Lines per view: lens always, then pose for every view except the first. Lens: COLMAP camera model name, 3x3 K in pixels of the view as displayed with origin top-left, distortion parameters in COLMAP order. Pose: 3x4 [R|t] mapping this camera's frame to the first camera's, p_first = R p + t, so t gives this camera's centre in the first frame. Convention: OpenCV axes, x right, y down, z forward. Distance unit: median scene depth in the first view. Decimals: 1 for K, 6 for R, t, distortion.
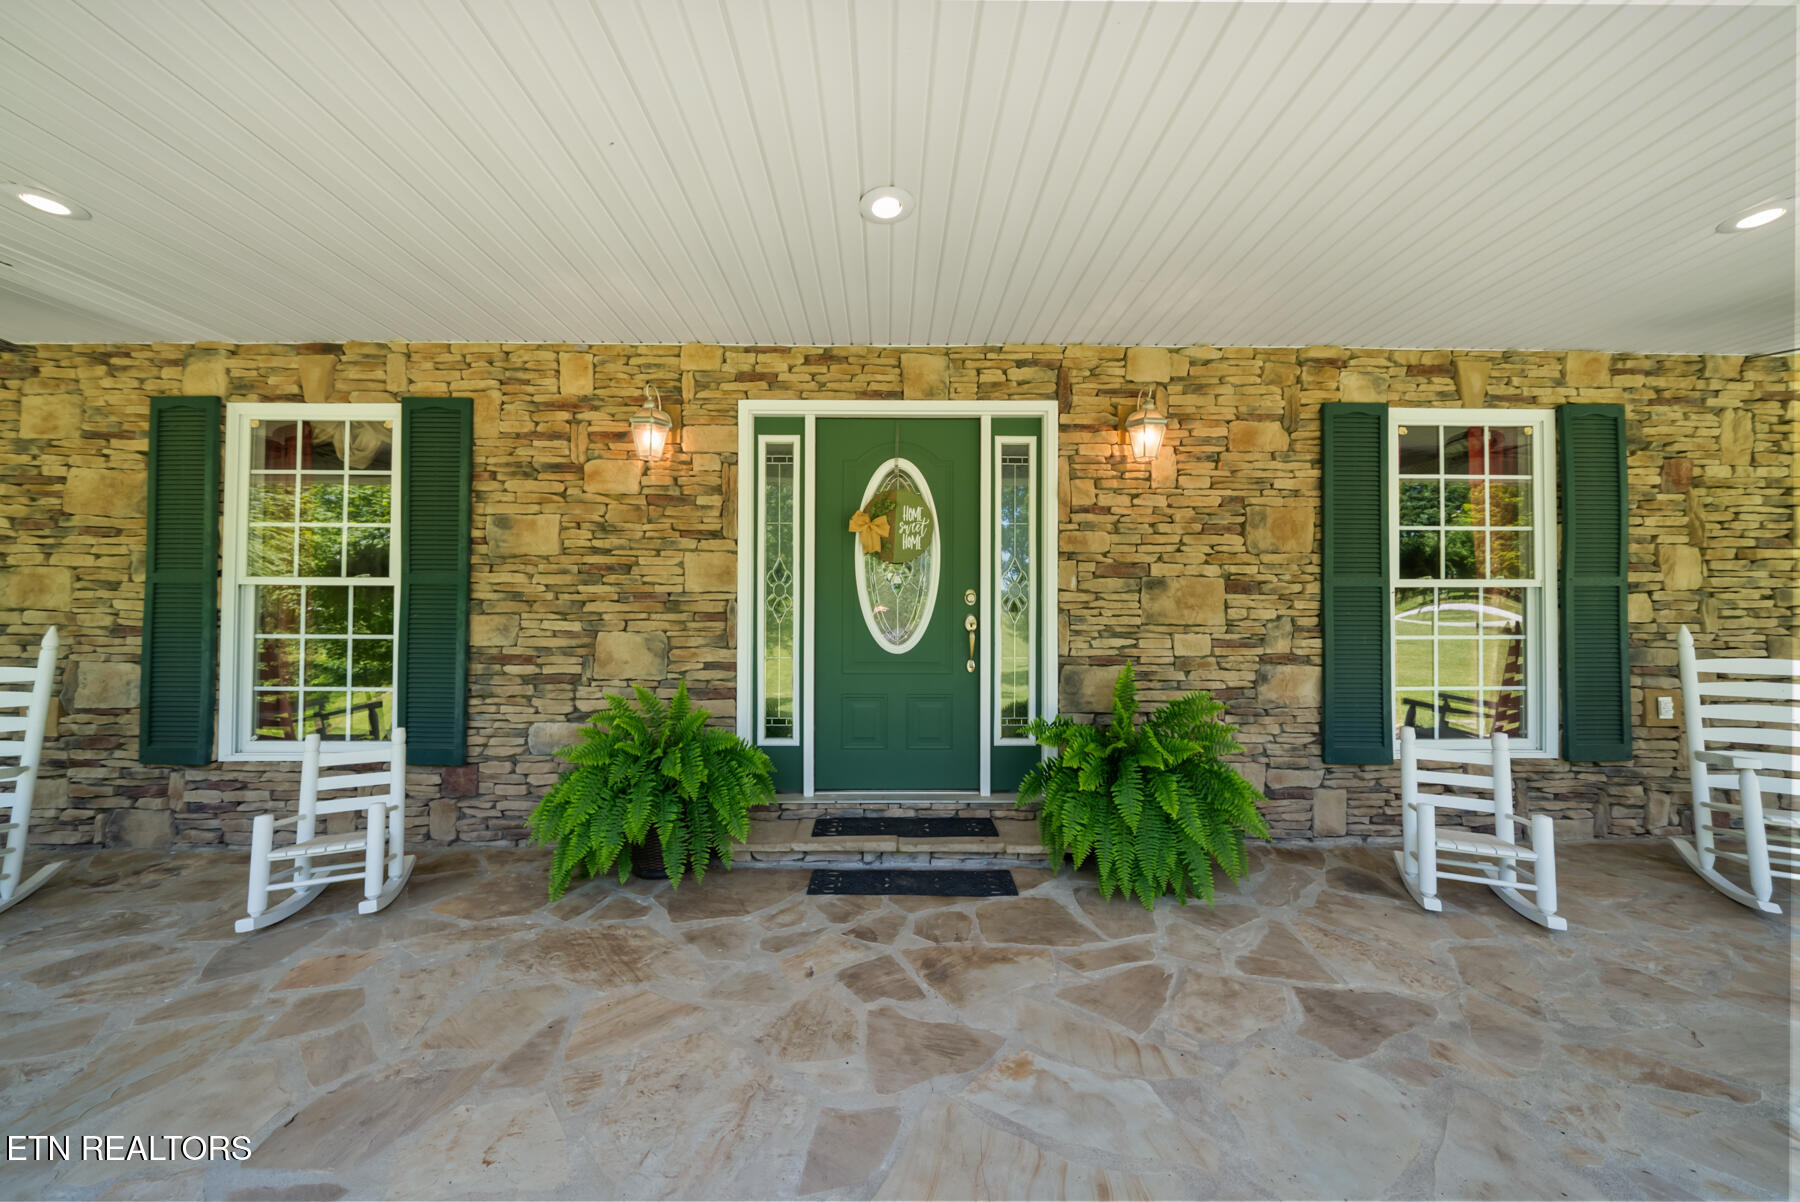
lens RADIAL K [[618.0, 0, 900.0], [0, 618.0, 601.0], [0, 0, 1]] dist [-0.000743, -0.000053]
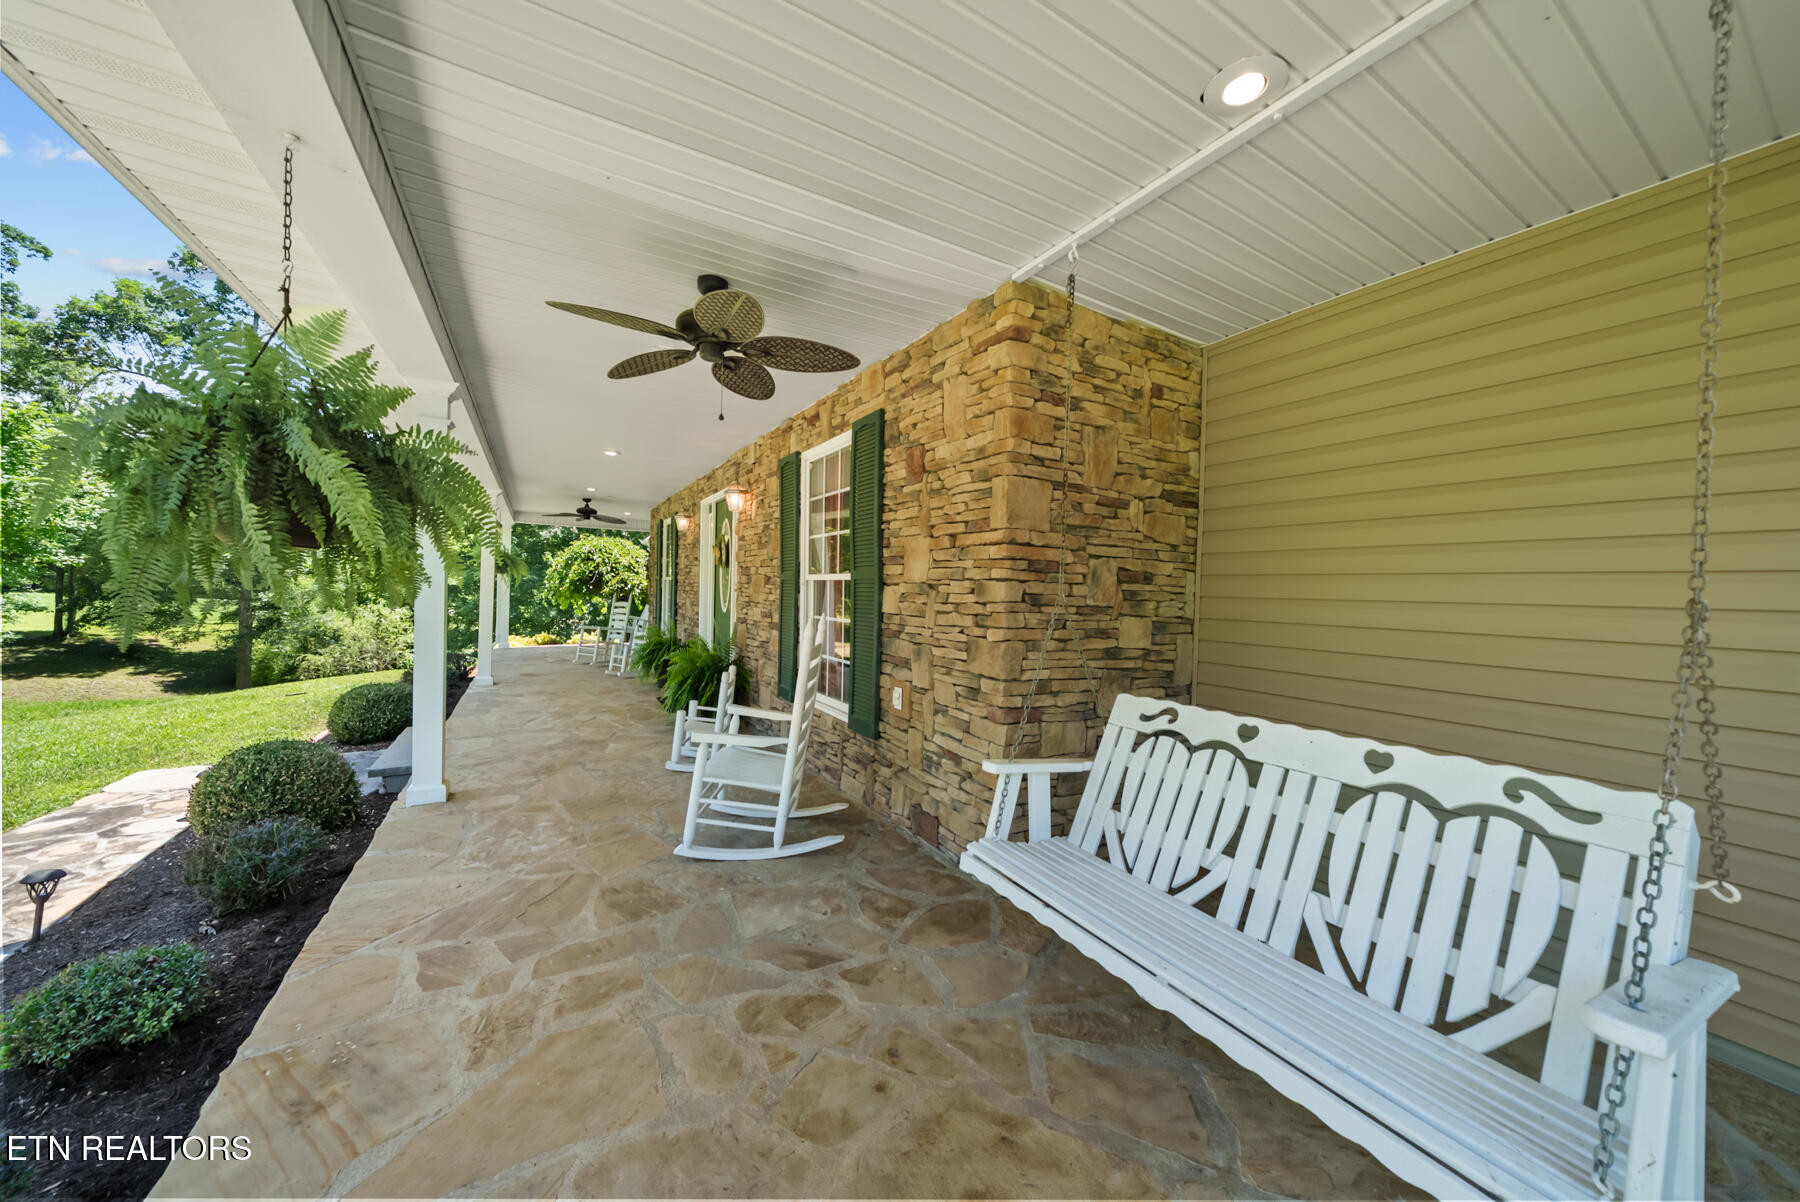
lens RADIAL K [[618.0, 0, 900.0], [0, 618.0, 601.0], [0, 0, 1]] dist [-0.000743, -0.000053]
pose [[0.485352, 0.024540, -0.873974, 2.156794], [-0.007066, 0.999683, 0.024145, -0.012289], [0.874290, -0.005543, 0.485372, 0.515749]]
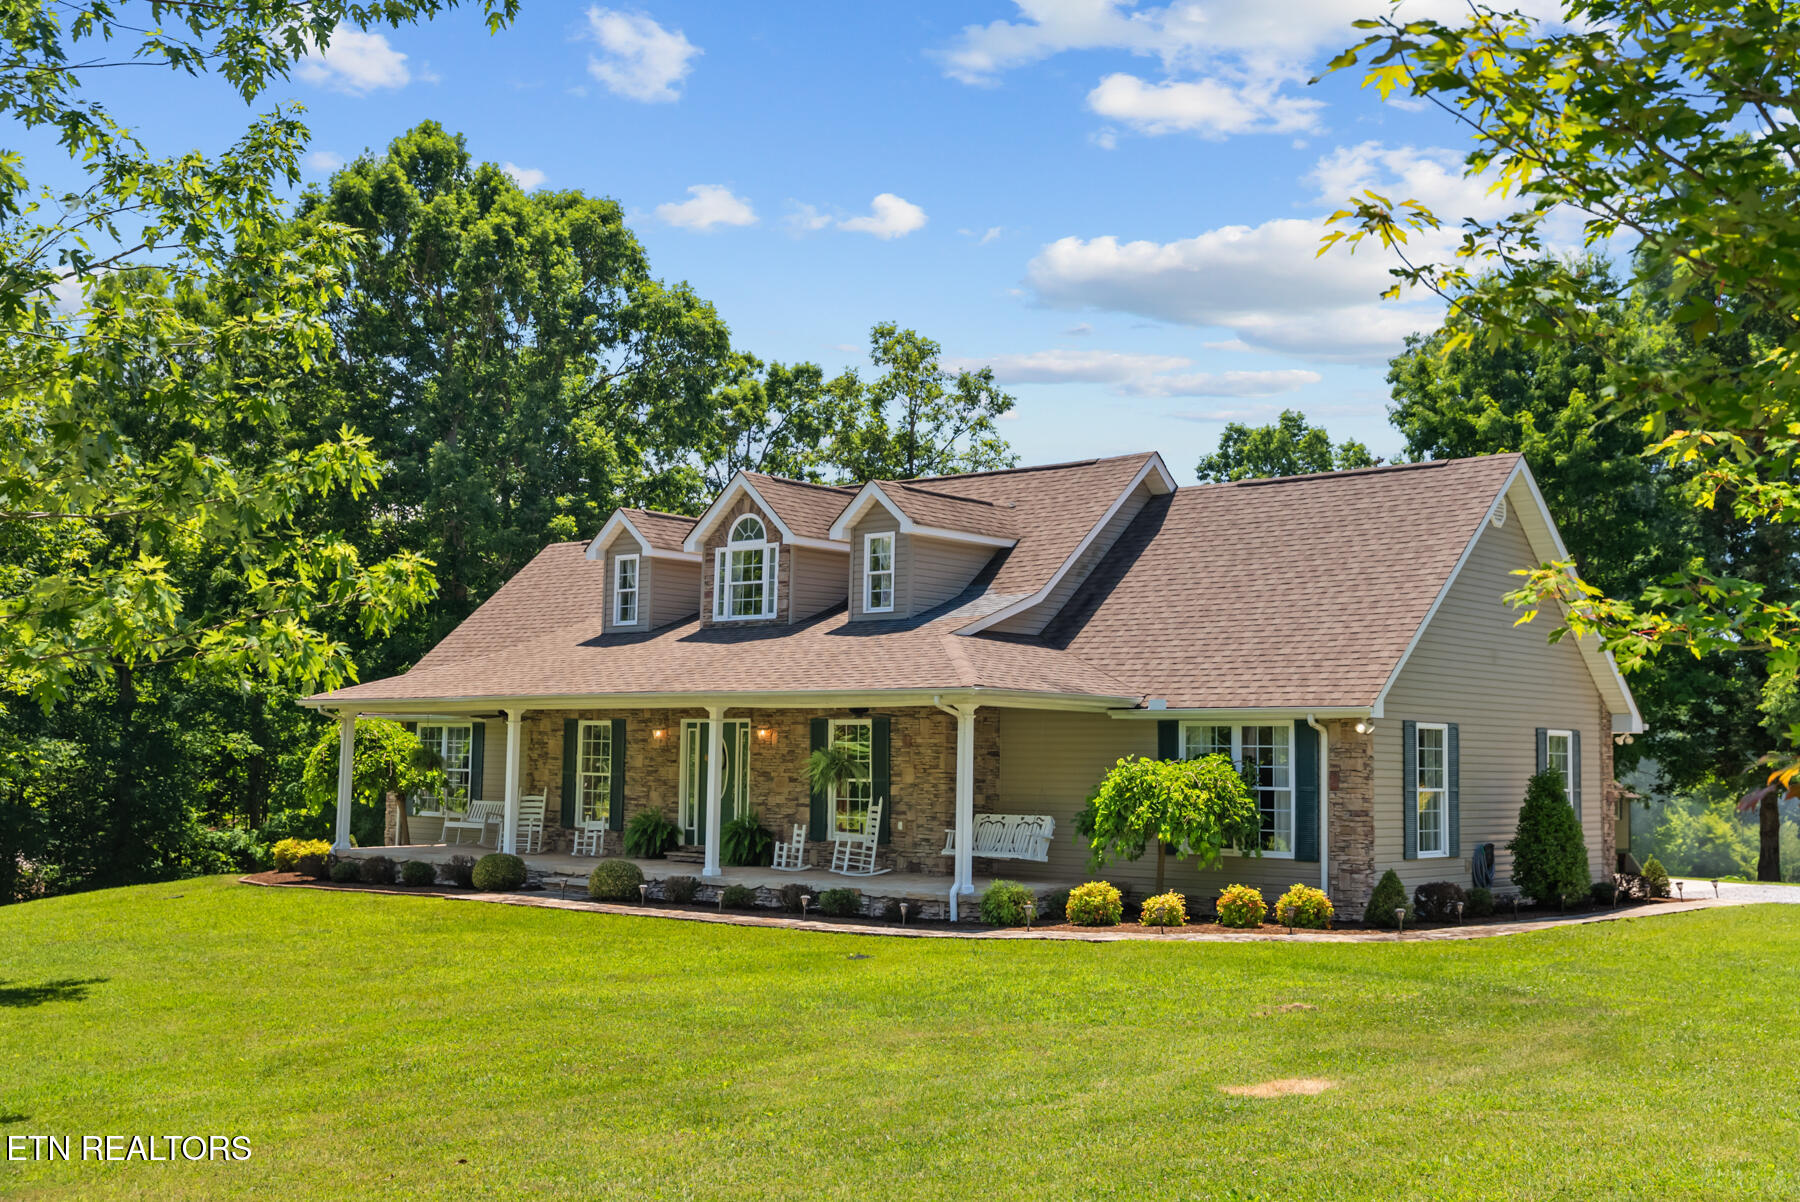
lens RADIAL K [[1967.0, 0, 900.0], [0, 1967.0, 601.0], [0, 0, 1]] dist [0.002401, -0.000686]
pose [[0.741202, -0.045920, -0.669709, 7.397770], [-0.001175, 0.997567, -0.069701, -0.227149], [0.671281, 0.052449, 0.739345, -5.767935]]
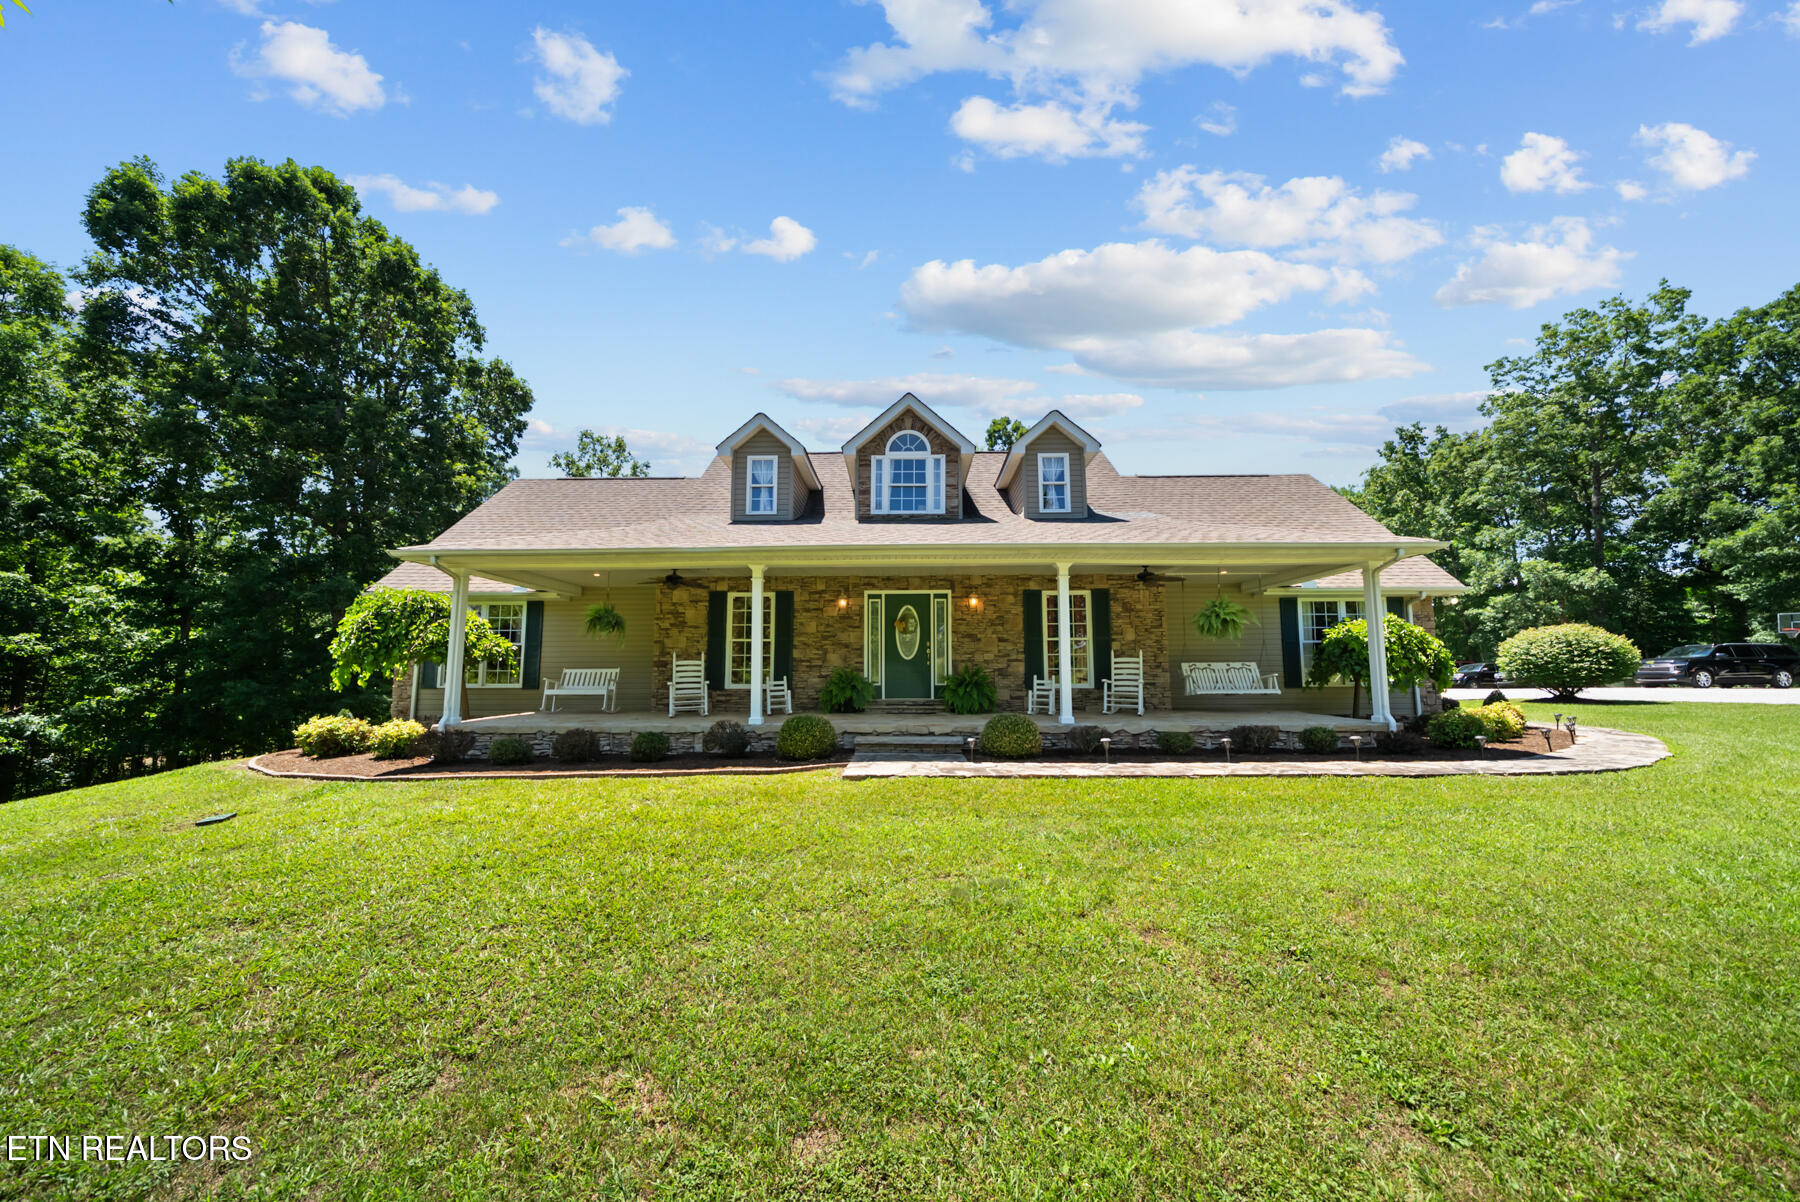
lens RADIAL K [[618.0, 0, 900.0], [0, 618.0, 601.0], [0, 0, 1]] dist [-0.000743, -0.000053]
pose [[0.999646, -0.007381, -0.025574, 0.045903], [0.004883, 0.995334, -0.096368, 0.093635], [0.026166, 0.096209, 0.995017, -2.655756]]
